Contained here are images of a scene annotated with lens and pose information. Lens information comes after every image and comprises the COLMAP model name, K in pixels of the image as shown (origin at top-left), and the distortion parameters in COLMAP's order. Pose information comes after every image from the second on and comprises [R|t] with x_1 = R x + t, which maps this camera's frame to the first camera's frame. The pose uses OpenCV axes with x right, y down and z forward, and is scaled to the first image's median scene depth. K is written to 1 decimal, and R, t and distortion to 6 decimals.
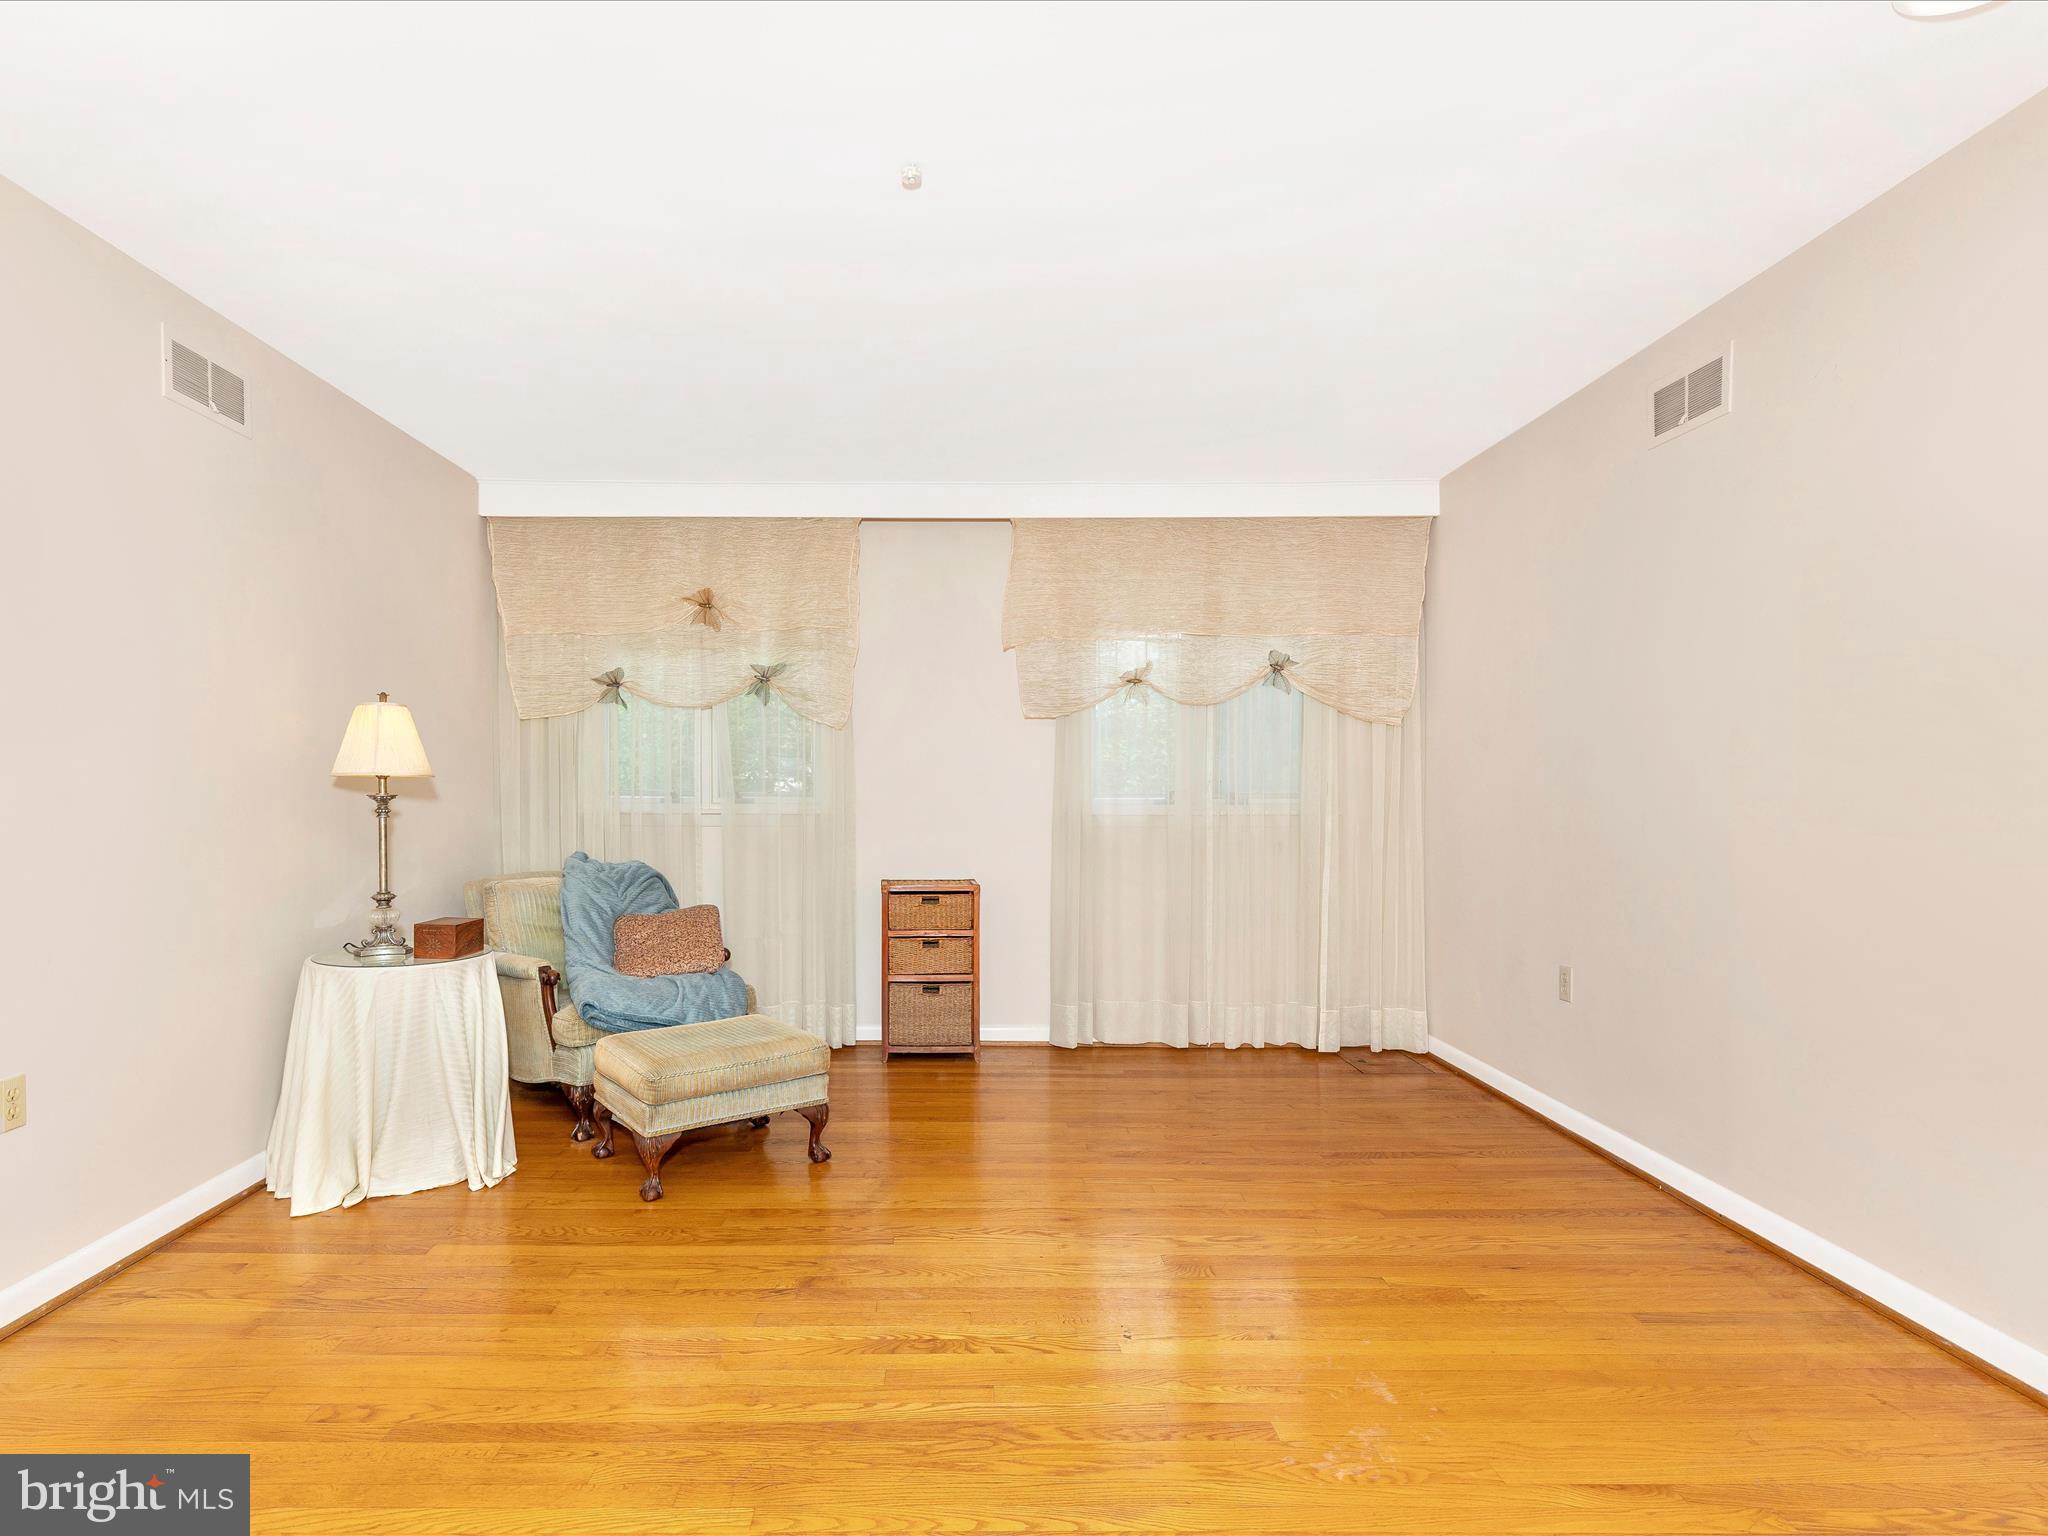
lens RADIAL K [[1066.7, 0, 944.4], [0, 1066.7, 819.9], [0, 0, 1]] dist [0.010508, -0.000937]
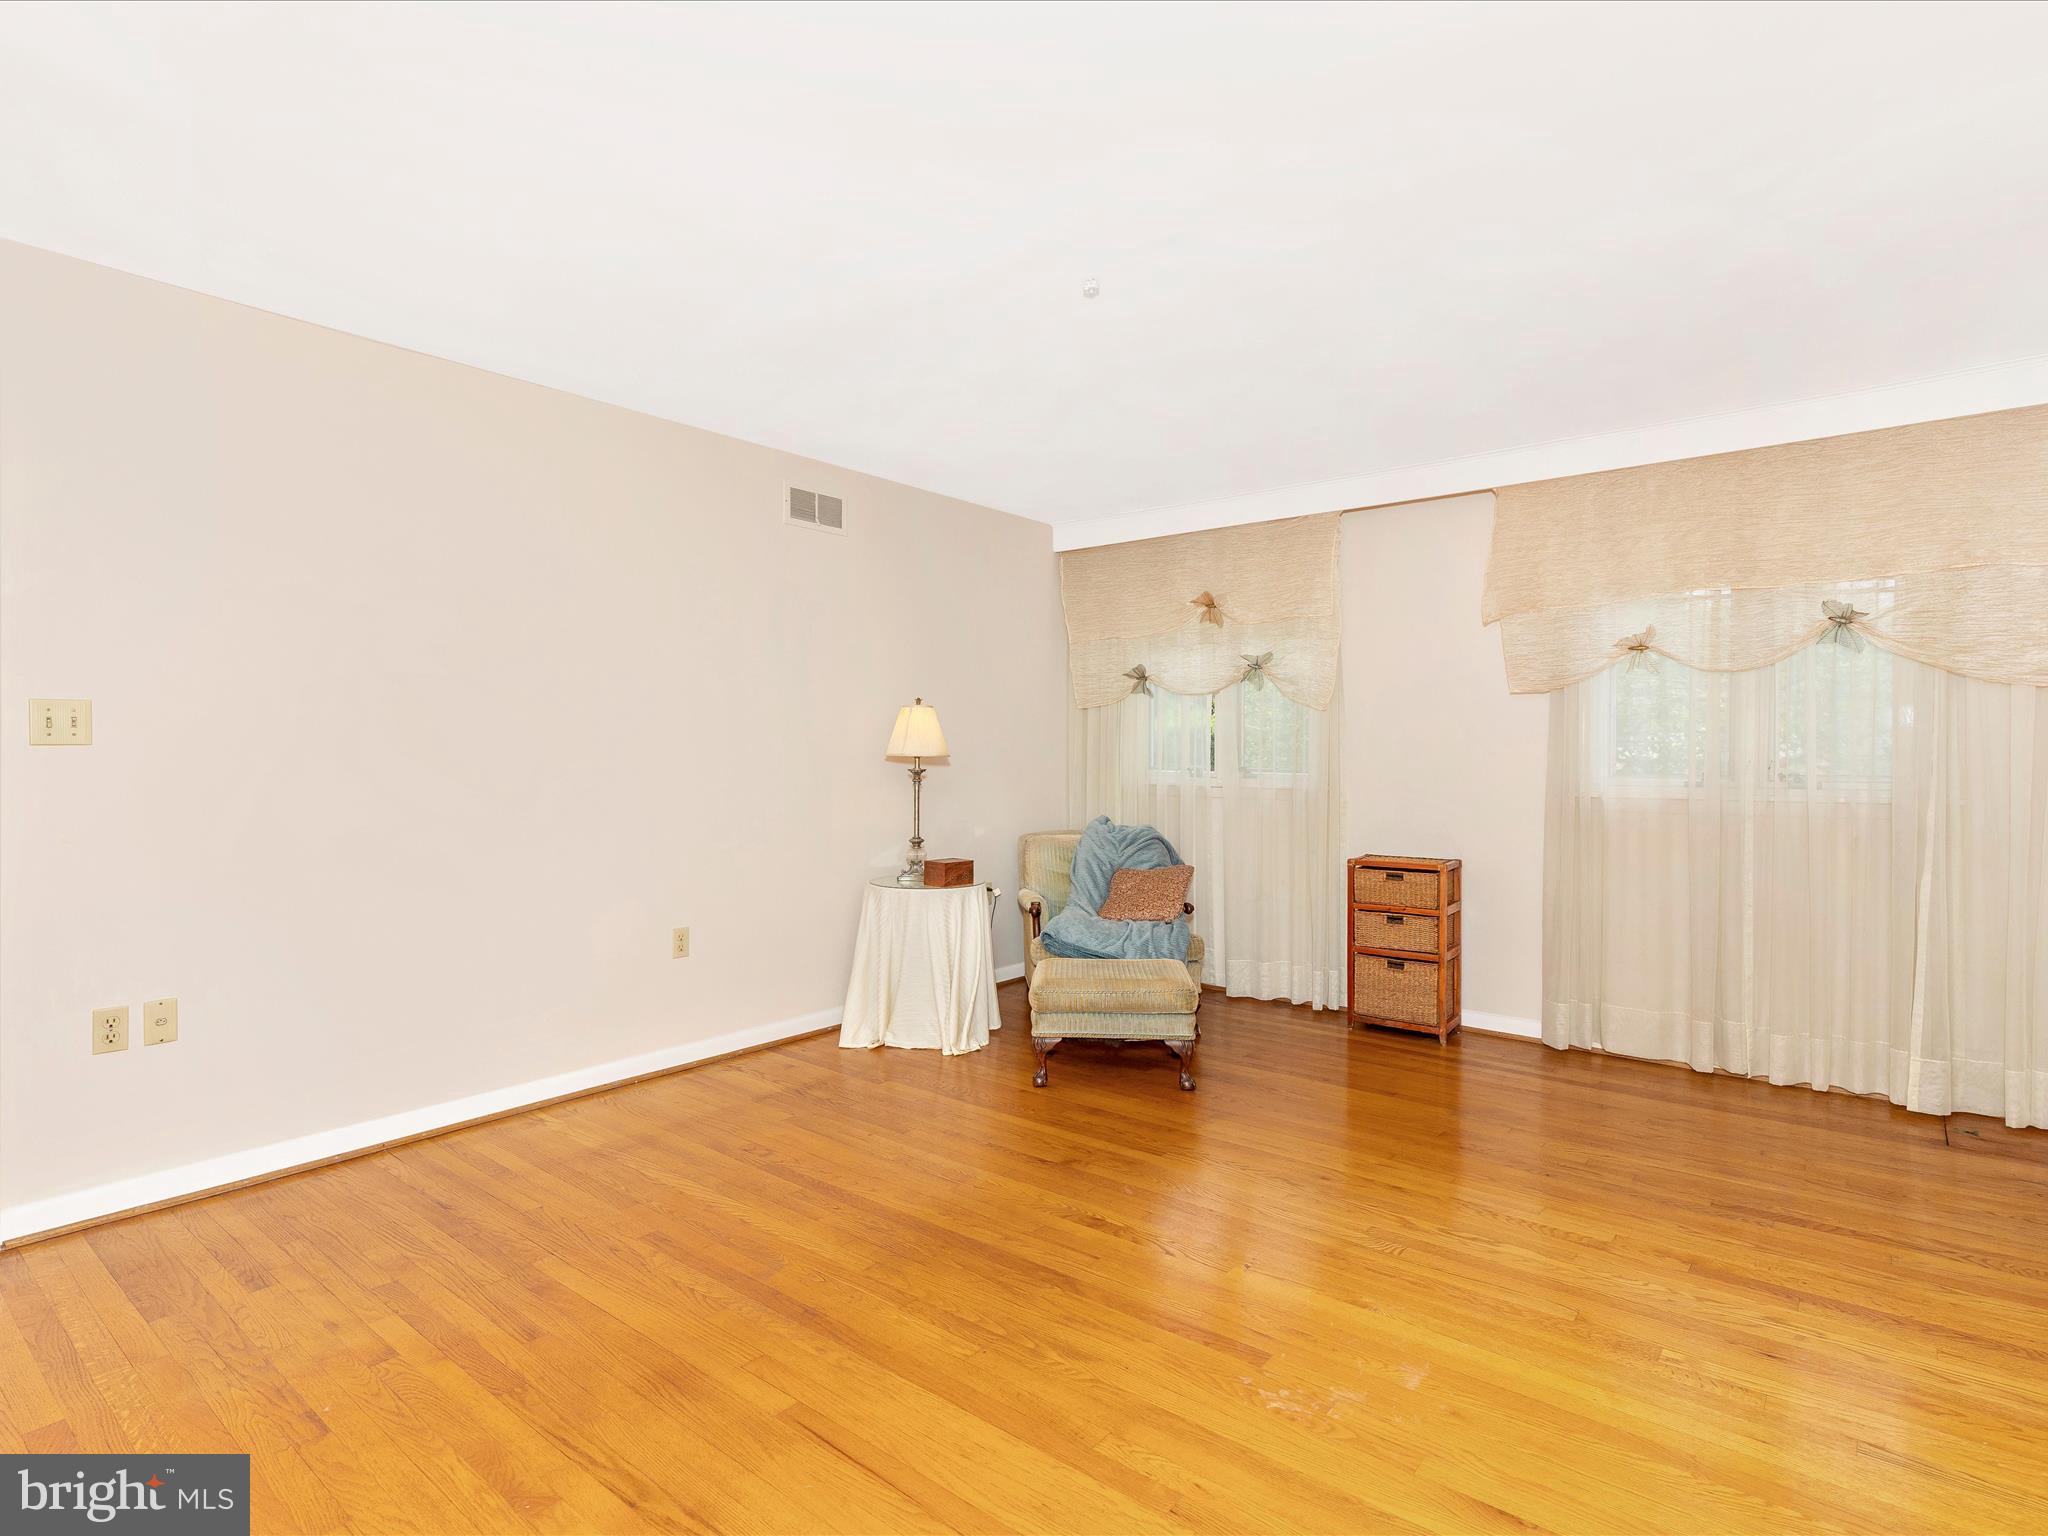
lens RADIAL K [[1048.2, 0, 1024.8], [0, 1048.2, 767.4], [0, 0, 1]] dist [0.012920, -0.002114]
pose [[0.782338, 0.008614, -0.622794, 0.330603], [-0.022304, 0.999650, -0.014192, -0.006379], [0.622454, 0.024994, 0.782257, -0.004453]]
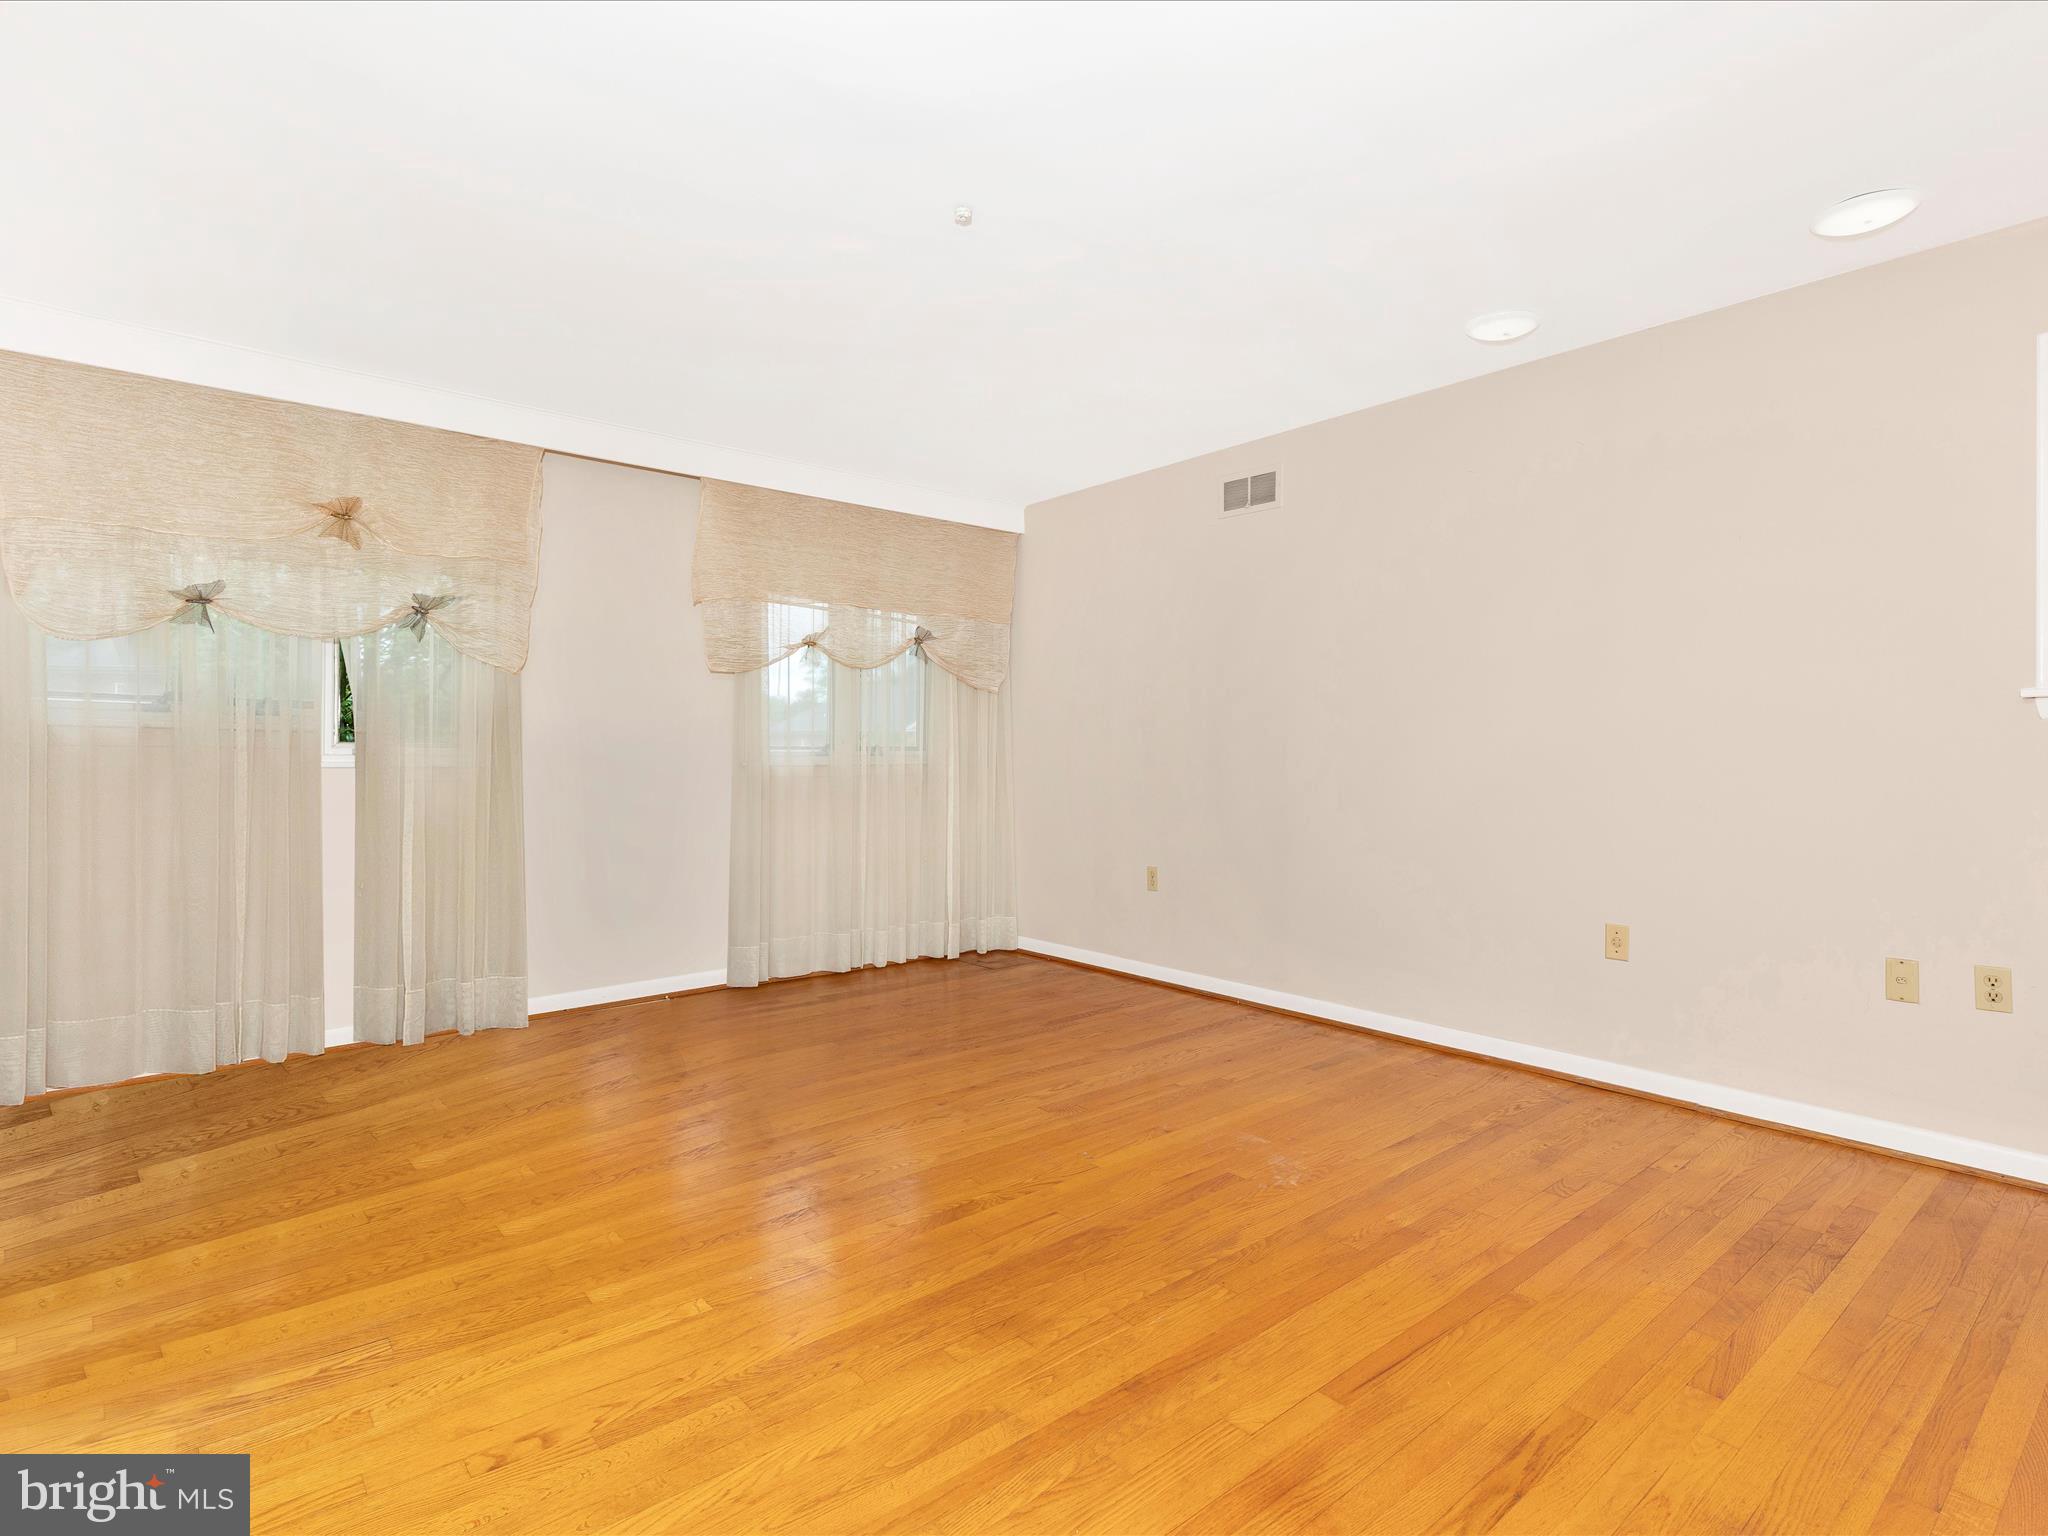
lens RADIAL K [[1035.8, 0, 1019.9], [0, 1035.8, 756.8], [0, 0, 1]] dist [0.010049, -0.000279]
pose [[0.765829, -0.000978, 0.643044, -0.347107], [0.016255, 0.999709, -0.017838, 0.010177], [-0.642839, 0.024114, 0.765622, 0.042411]]
